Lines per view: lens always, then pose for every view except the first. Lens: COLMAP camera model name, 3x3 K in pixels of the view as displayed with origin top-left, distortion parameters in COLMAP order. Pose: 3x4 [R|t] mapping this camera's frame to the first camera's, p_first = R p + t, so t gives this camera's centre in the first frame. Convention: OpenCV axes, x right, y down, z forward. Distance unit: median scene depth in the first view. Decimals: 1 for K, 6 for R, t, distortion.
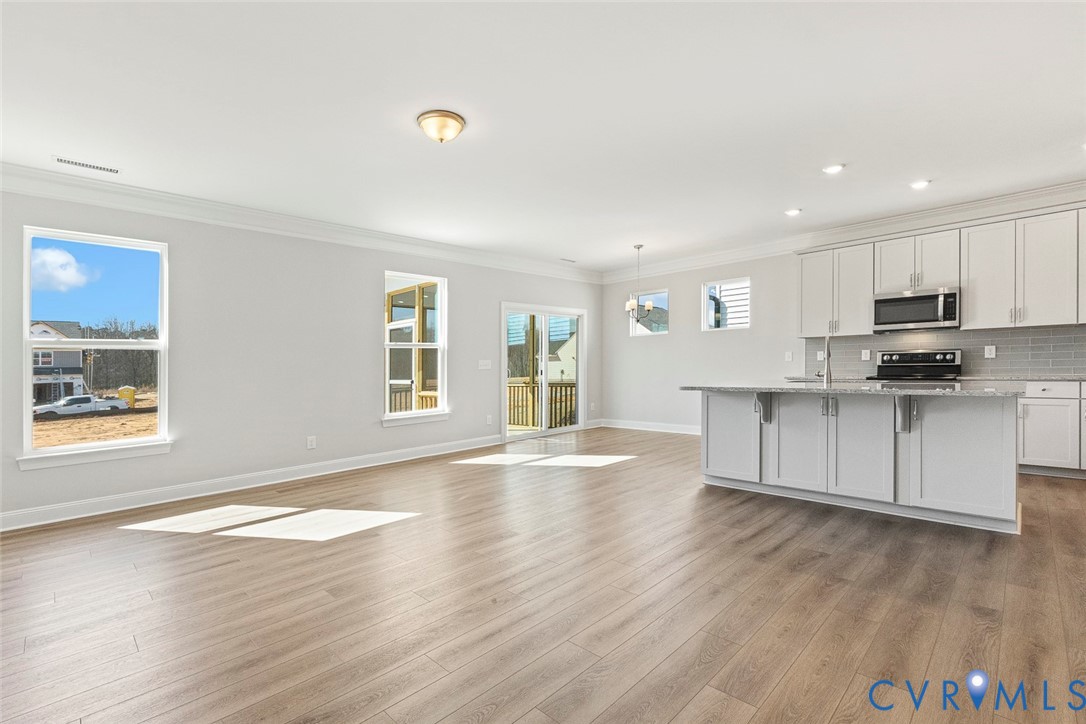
lens RADIAL K [[485.5, 0, 557.4], [0, 485.5, 383.9], [0, 0, 1]] dist [0.005109, -0.002089]
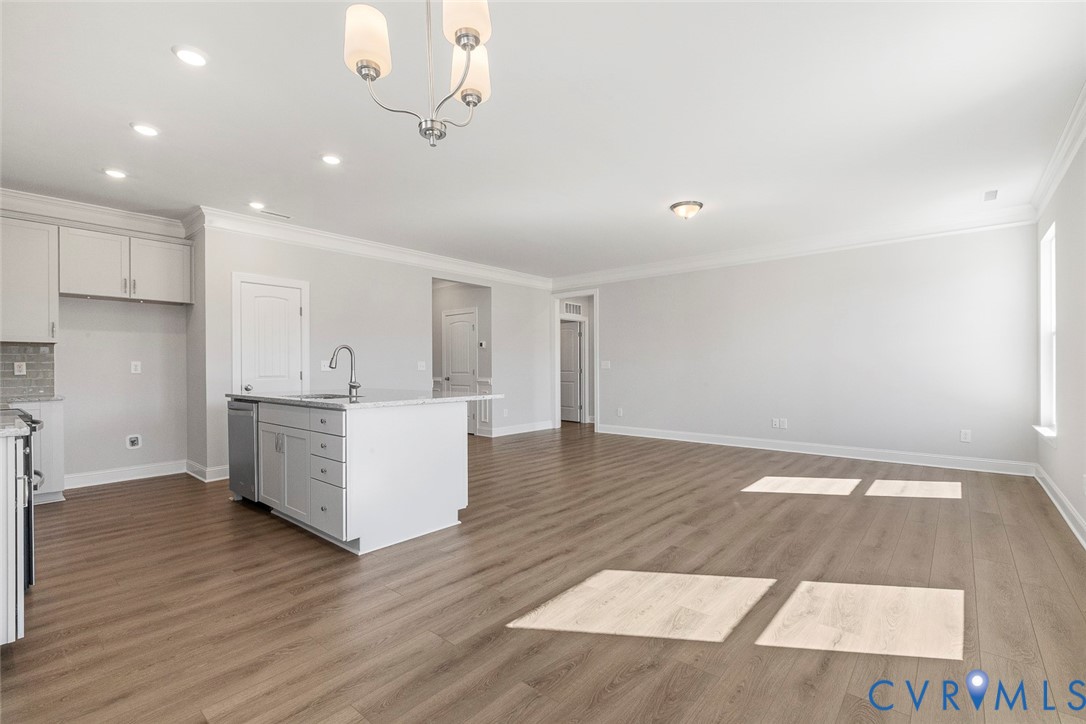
lens RADIAL K [[485.5, 0, 544.5], [0, 485.5, 367.8], [0, 0, 1]] dist [0.005109, -0.002089]
pose [[-0.998017, 0.032192, -0.054084, 0.168326], [0.030112, 0.998792, 0.038842, -0.060879], [0.055269, 0.037137, -0.997781, 1.487468]]
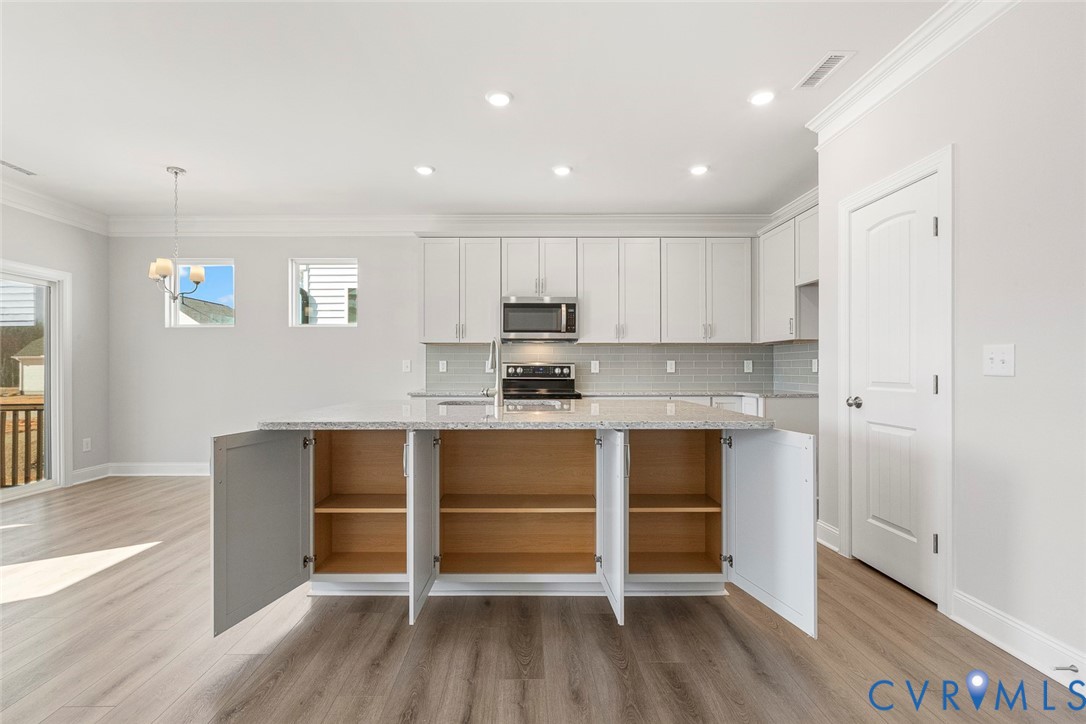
lens RADIAL K [[485.5, 0, 524.3], [0, 485.5, 371.4], [0, 0, 1]] dist [0.005109, -0.002089]
pose [[0.719552, 0.018480, 0.694192, 0.078805], [0.010364, 0.999249, -0.037343, -0.019075], [-0.694361, 0.034065, 0.718820, 0.361911]]
